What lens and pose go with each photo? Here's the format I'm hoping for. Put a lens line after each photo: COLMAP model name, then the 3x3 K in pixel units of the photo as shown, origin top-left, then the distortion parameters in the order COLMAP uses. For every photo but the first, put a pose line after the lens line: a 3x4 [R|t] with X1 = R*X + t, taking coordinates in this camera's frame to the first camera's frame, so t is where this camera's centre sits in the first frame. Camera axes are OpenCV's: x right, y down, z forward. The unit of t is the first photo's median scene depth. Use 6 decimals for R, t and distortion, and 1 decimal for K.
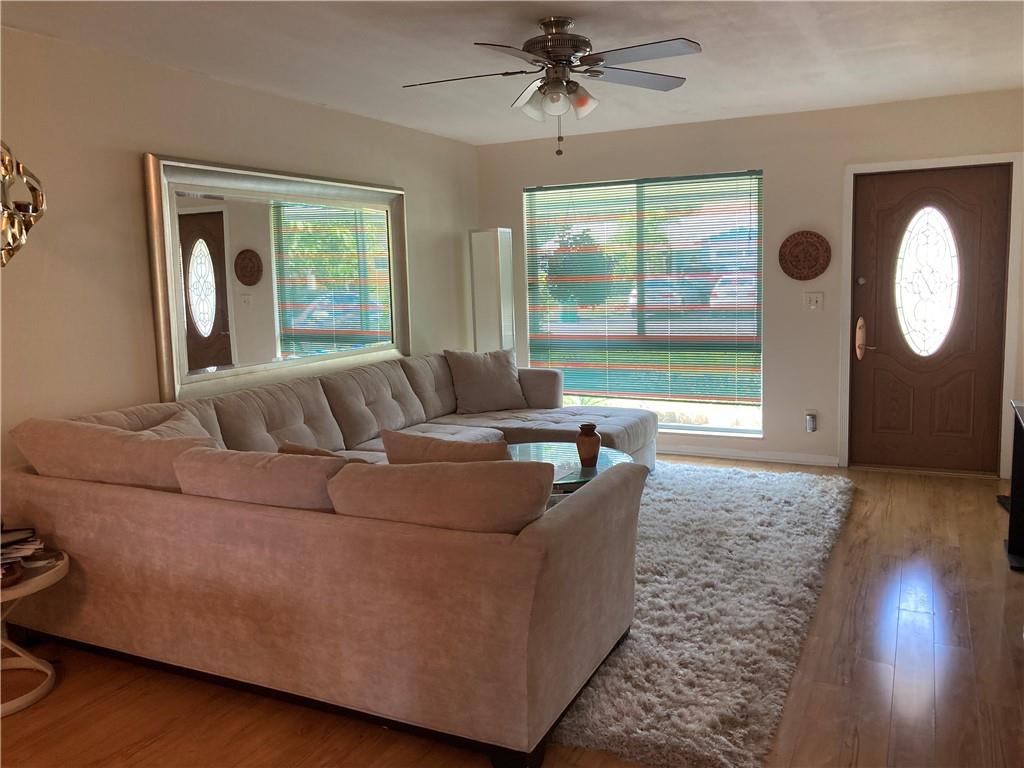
lens RADIAL K [[838.5, 0, 516.7], [0, 838.5, 380.0], [0, 0, 1]] dist [0.028326, -0.039257]
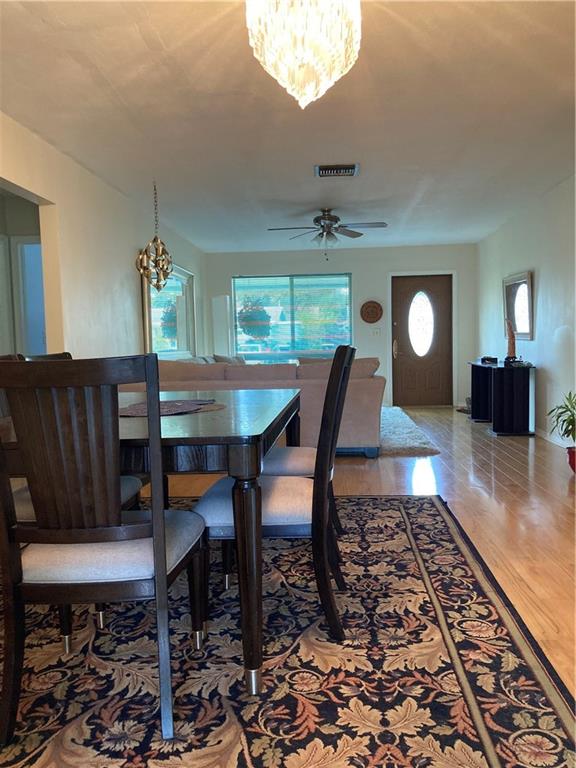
lens RADIAL K [[628.9, 0, 294.0], [0, 628.9, 401.5], [0, 0, 1]] dist [0.028326, -0.039257]
pose [[0.925468, -0.030462, 0.377598, -0.489542], [0.049444, 0.997948, -0.040675, 0.146949], [-0.375585, 0.056313, 0.925076, -0.449852]]
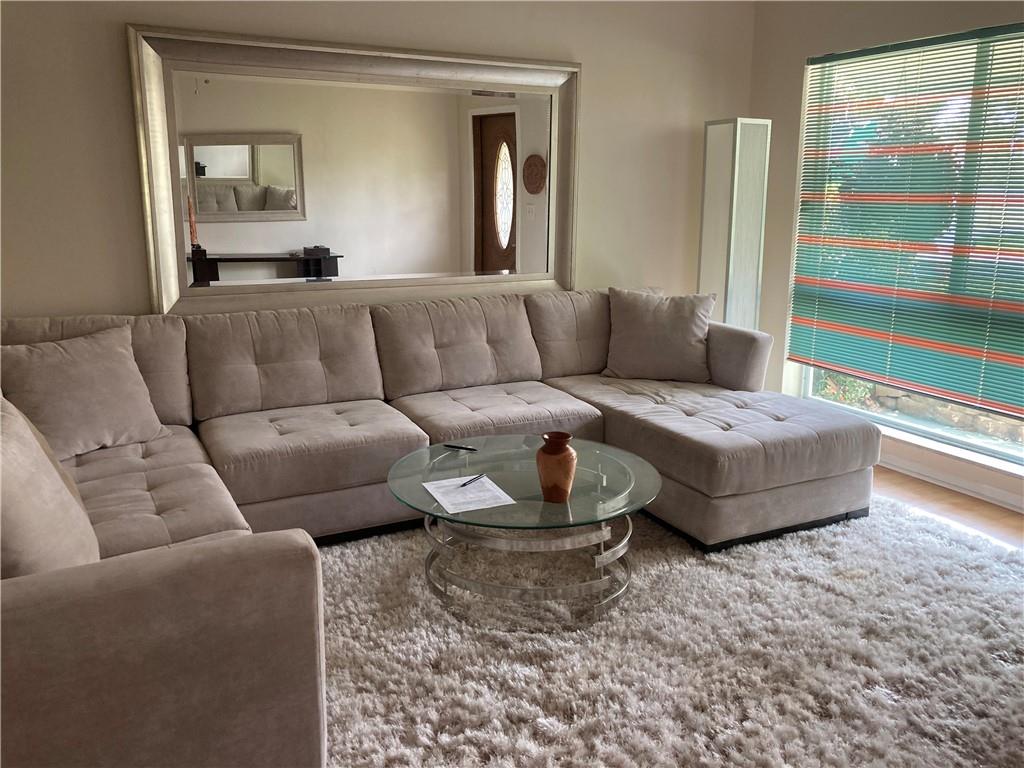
lens RADIAL K [[838.5, 0, 508.1], [0, 838.5, 374.9], [0, 0, 1]] dist [0.028326, -0.039257]
pose [[0.799741, 0.158991, -0.578909, 0.292514], [-0.105961, 0.986538, 0.124560, -0.043555], [0.590920, -0.038274, 0.805822, 0.353741]]
